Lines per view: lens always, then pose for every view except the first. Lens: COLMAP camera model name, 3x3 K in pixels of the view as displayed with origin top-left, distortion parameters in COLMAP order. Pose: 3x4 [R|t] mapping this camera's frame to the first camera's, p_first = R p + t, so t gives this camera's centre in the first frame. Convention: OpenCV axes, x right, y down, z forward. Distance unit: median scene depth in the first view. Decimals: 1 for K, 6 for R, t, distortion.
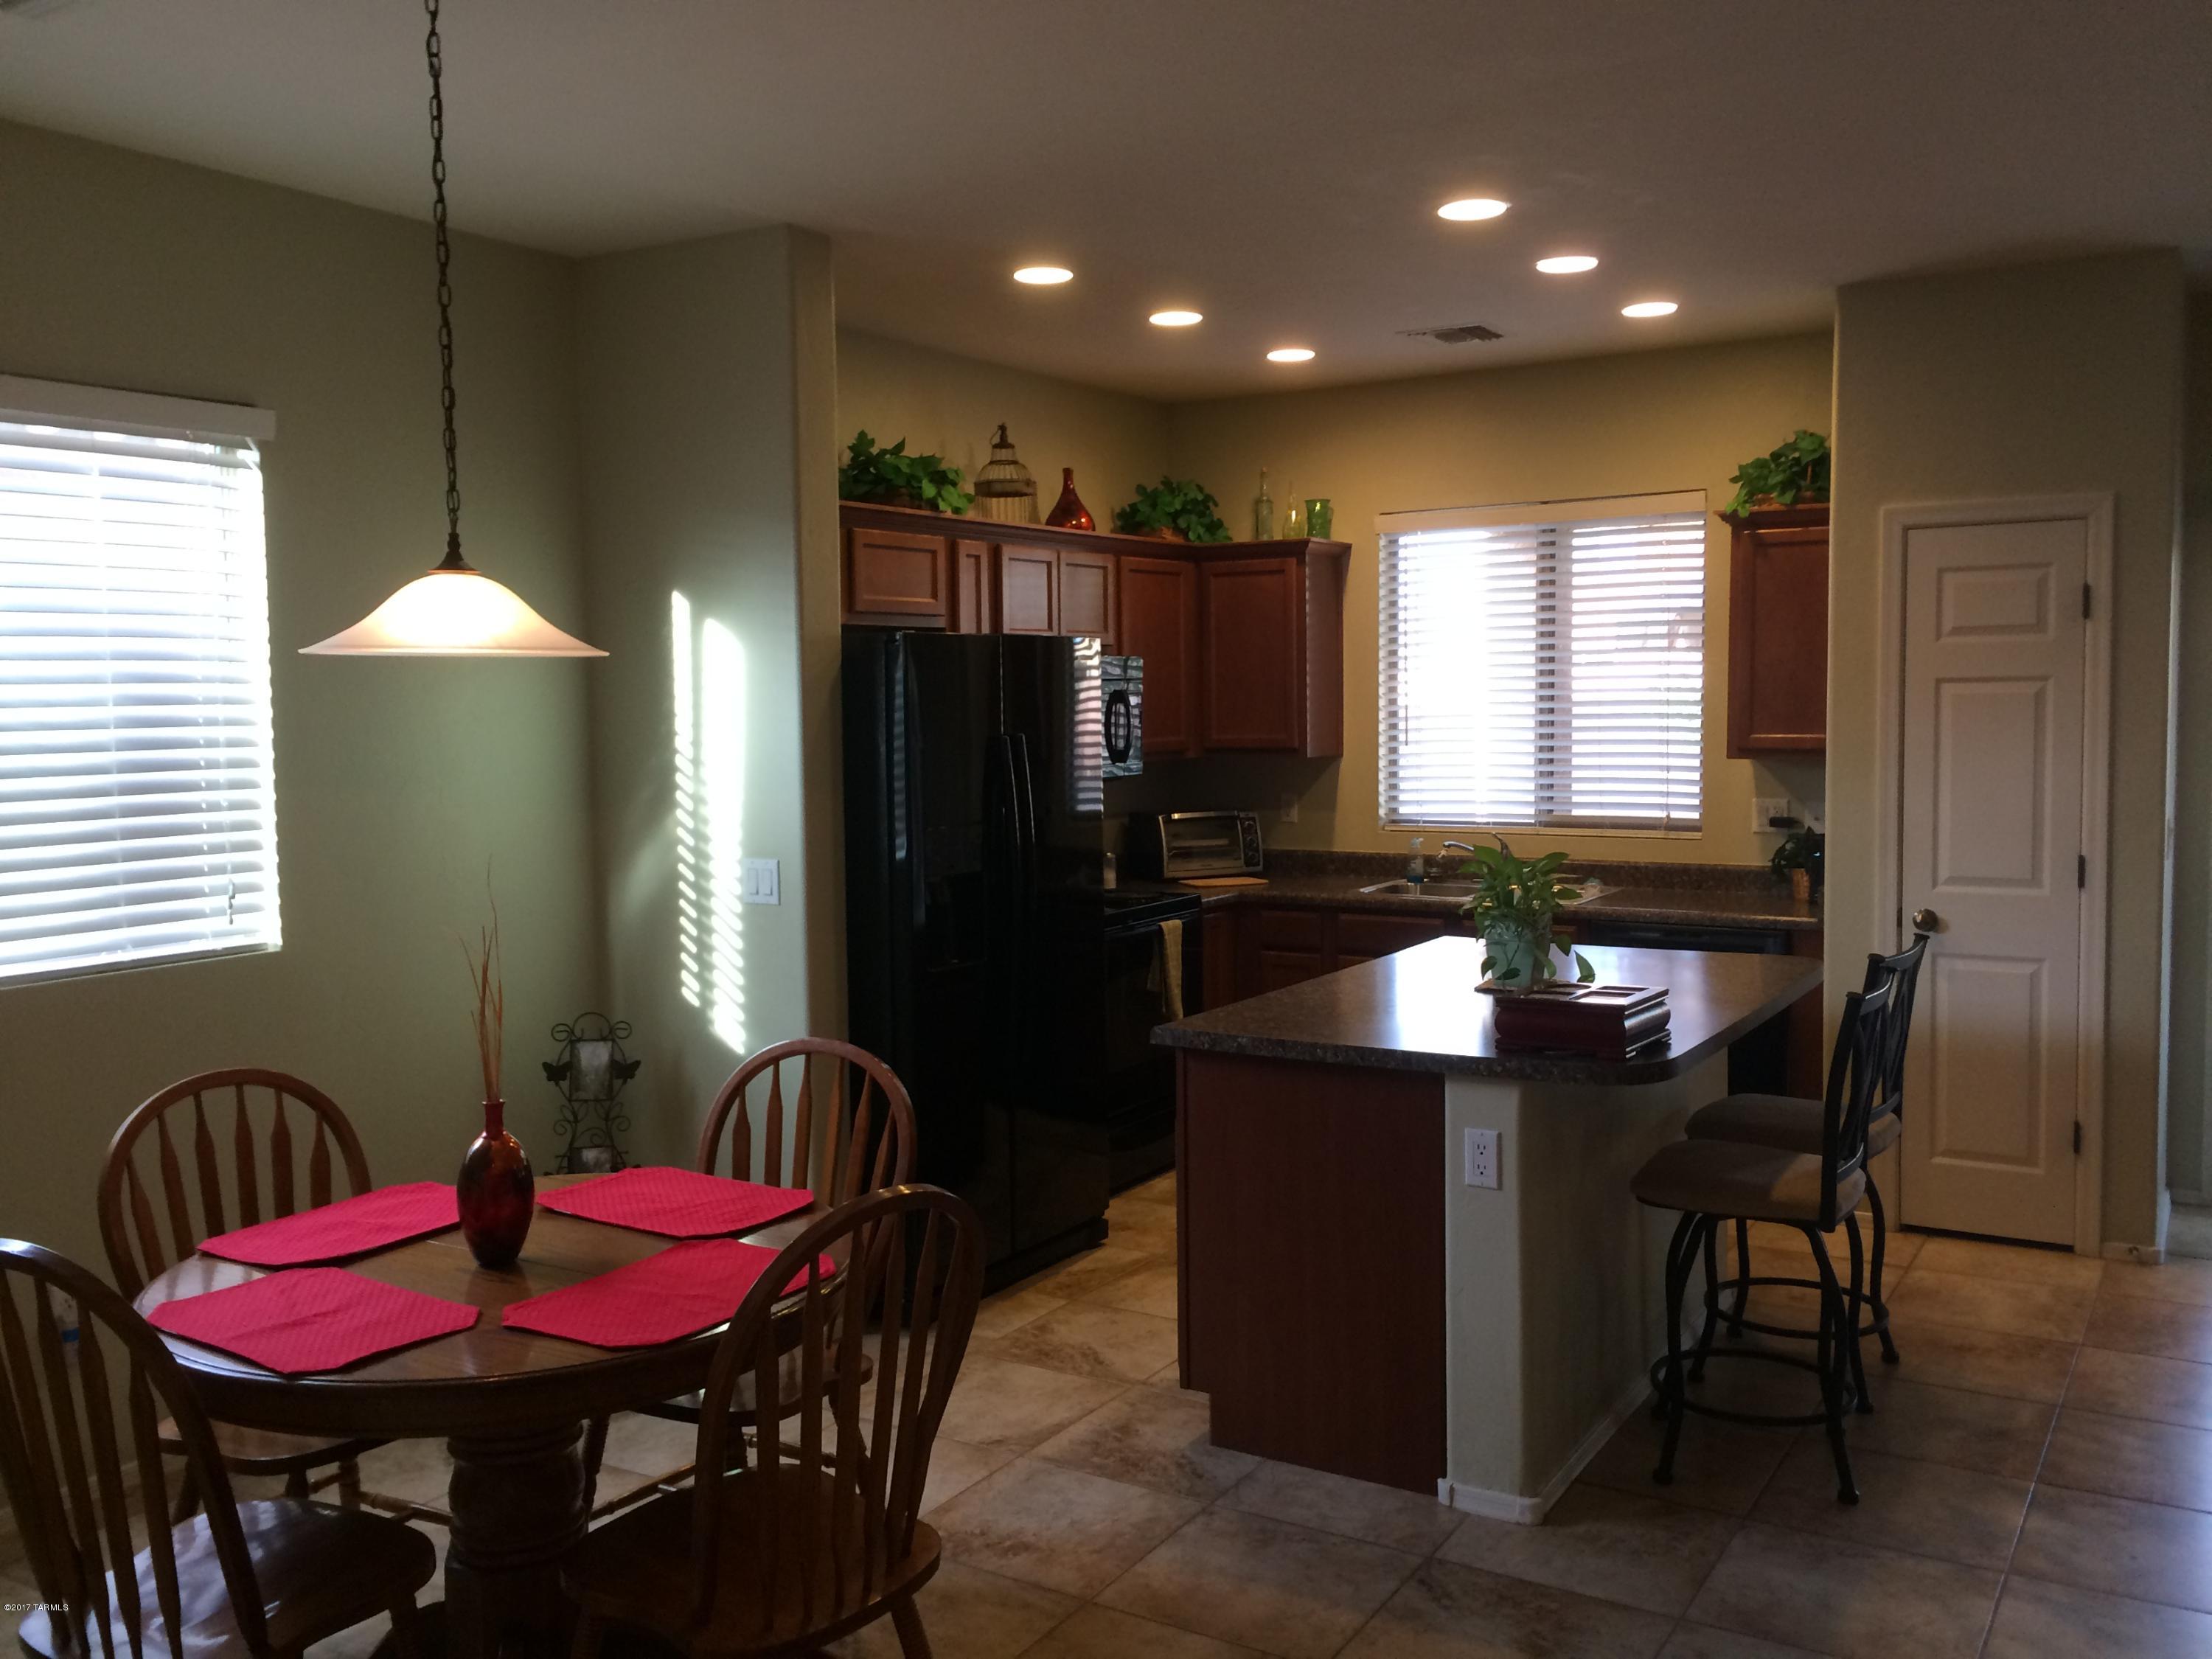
lens RADIAL K [[1892.4, 0, 1106.8], [0, 1892.4, 832.7], [0, 0, 1]] dist [0.056806, 0.001974]
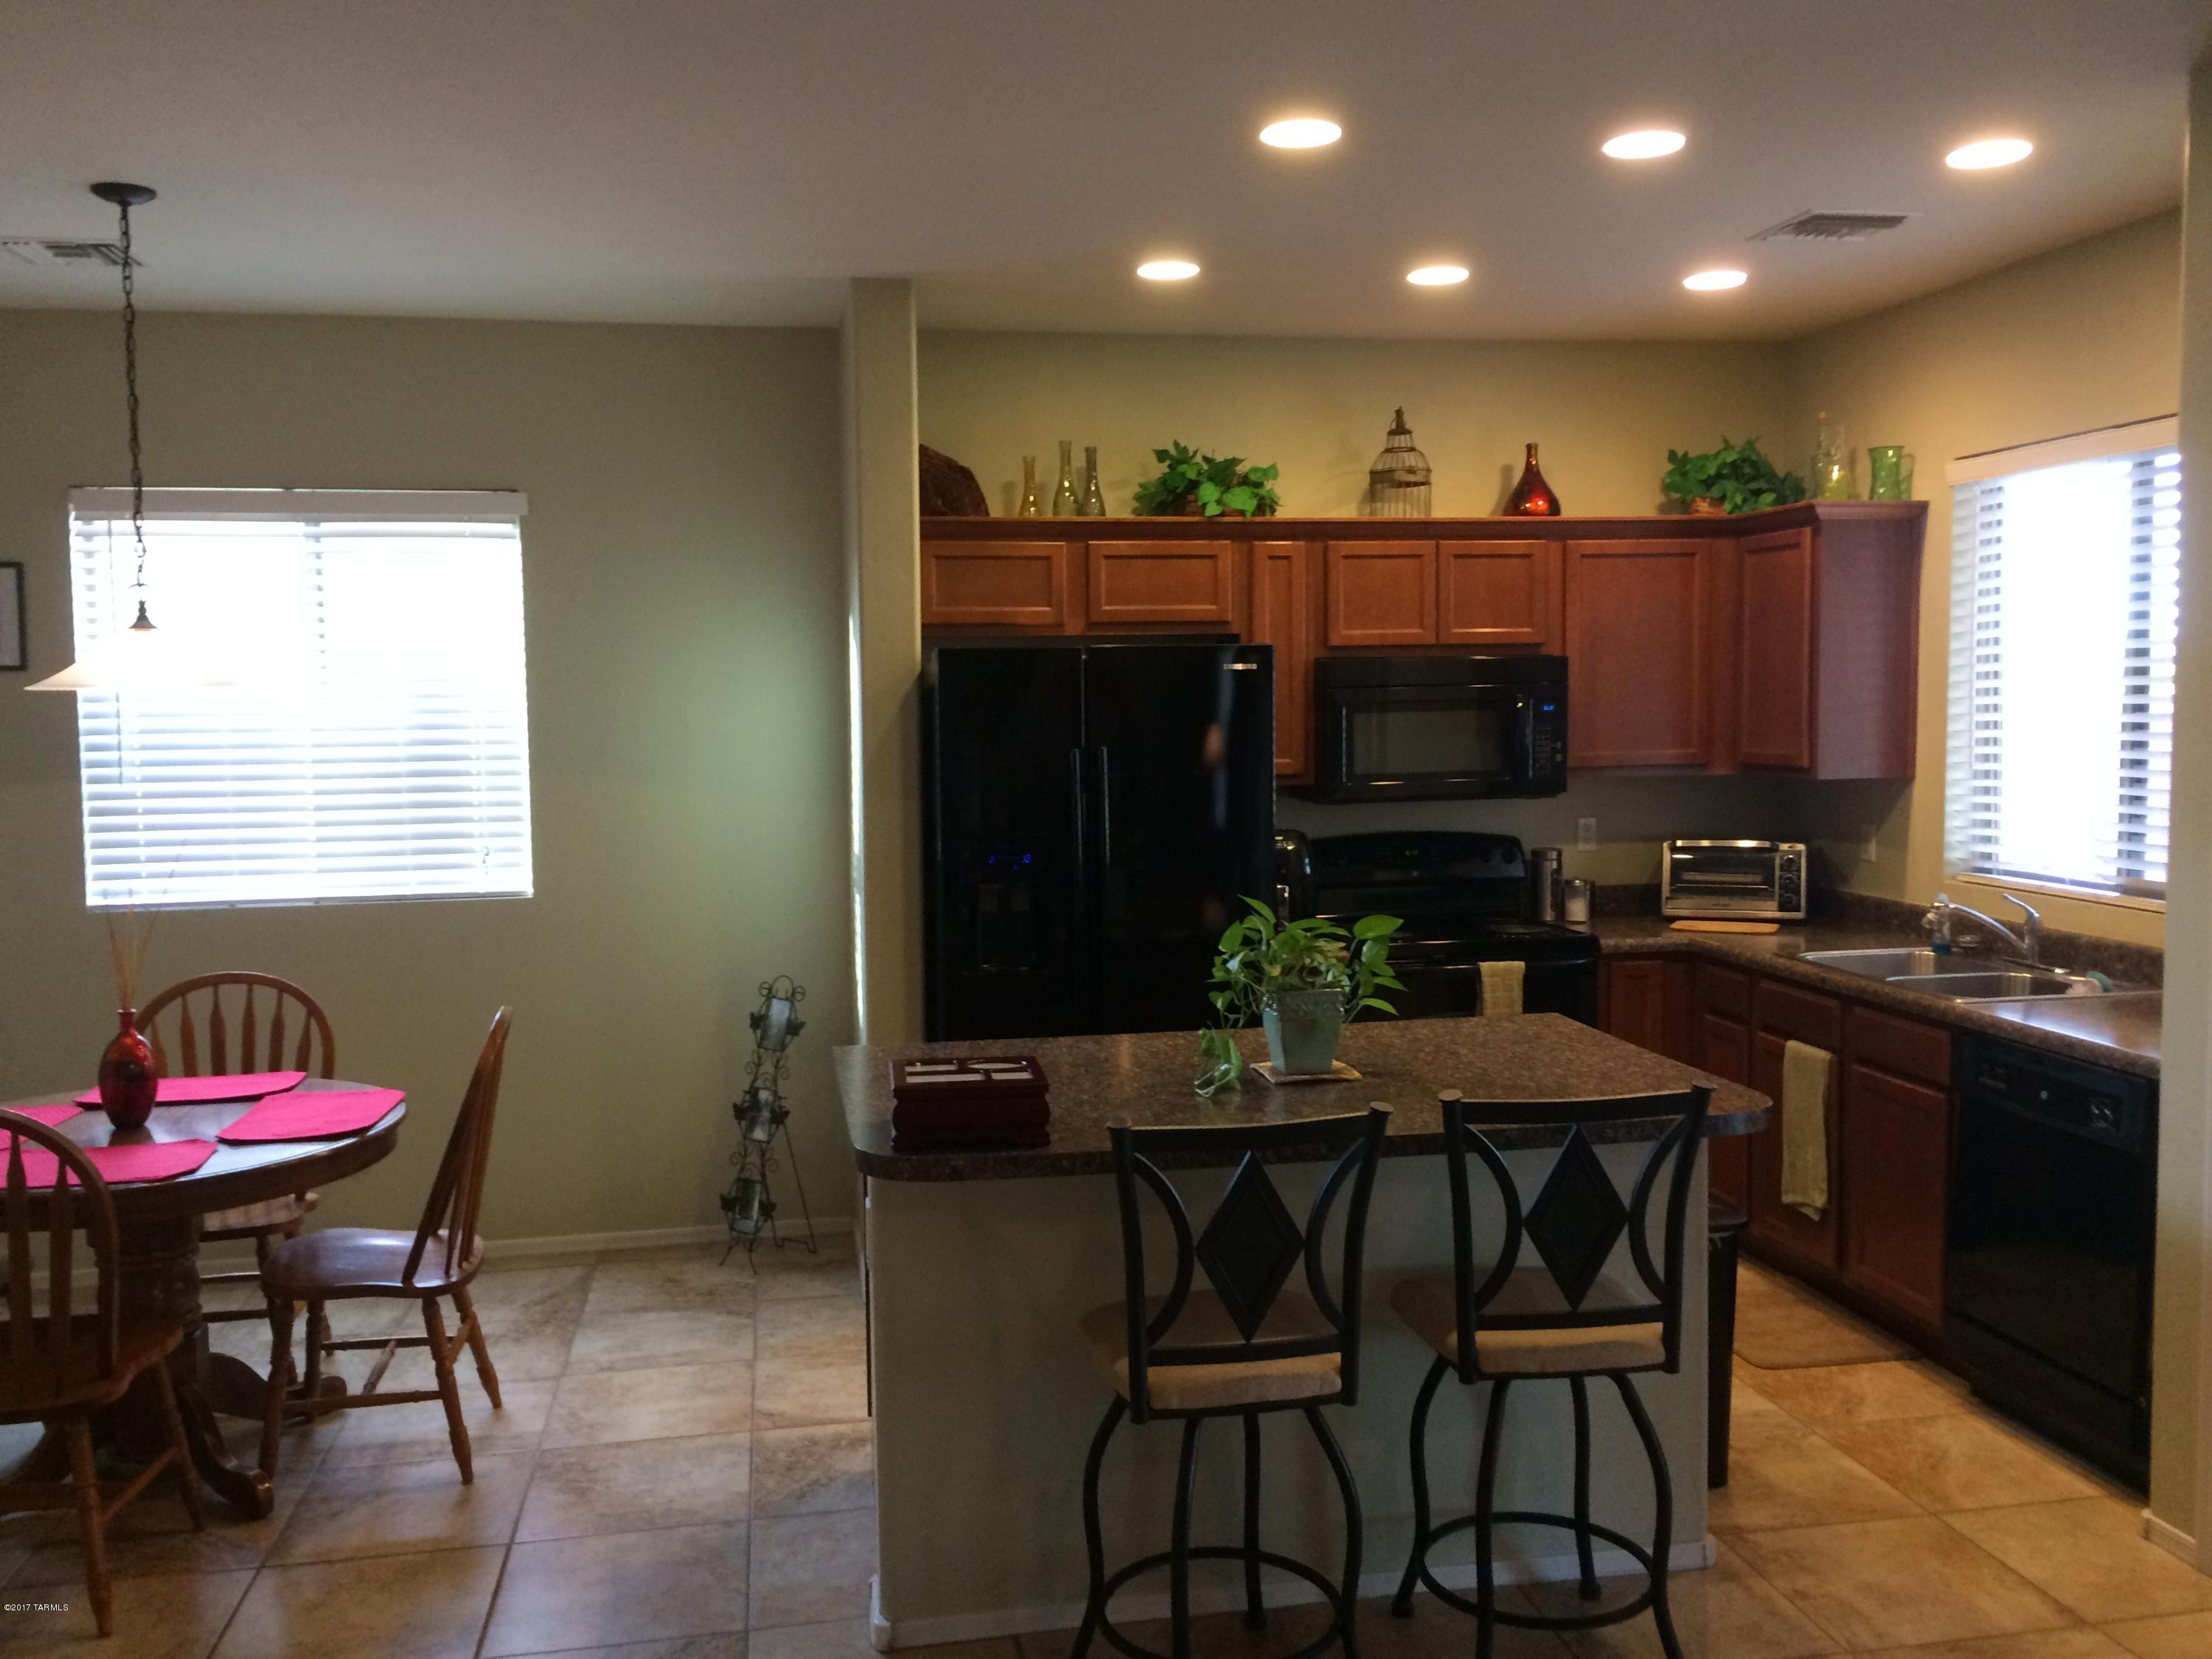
lens RADIAL K [[1892.4, 0, 1103.7], [0, 1892.4, 822.4], [0, 0, 1]] dist [0.056806, 0.001974]
pose [[0.665842, 0.057211, -0.743896, 0.728729], [-0.050228, 0.998231, 0.031813, -0.047231], [0.744400, 0.016182, 0.667537, 0.364441]]
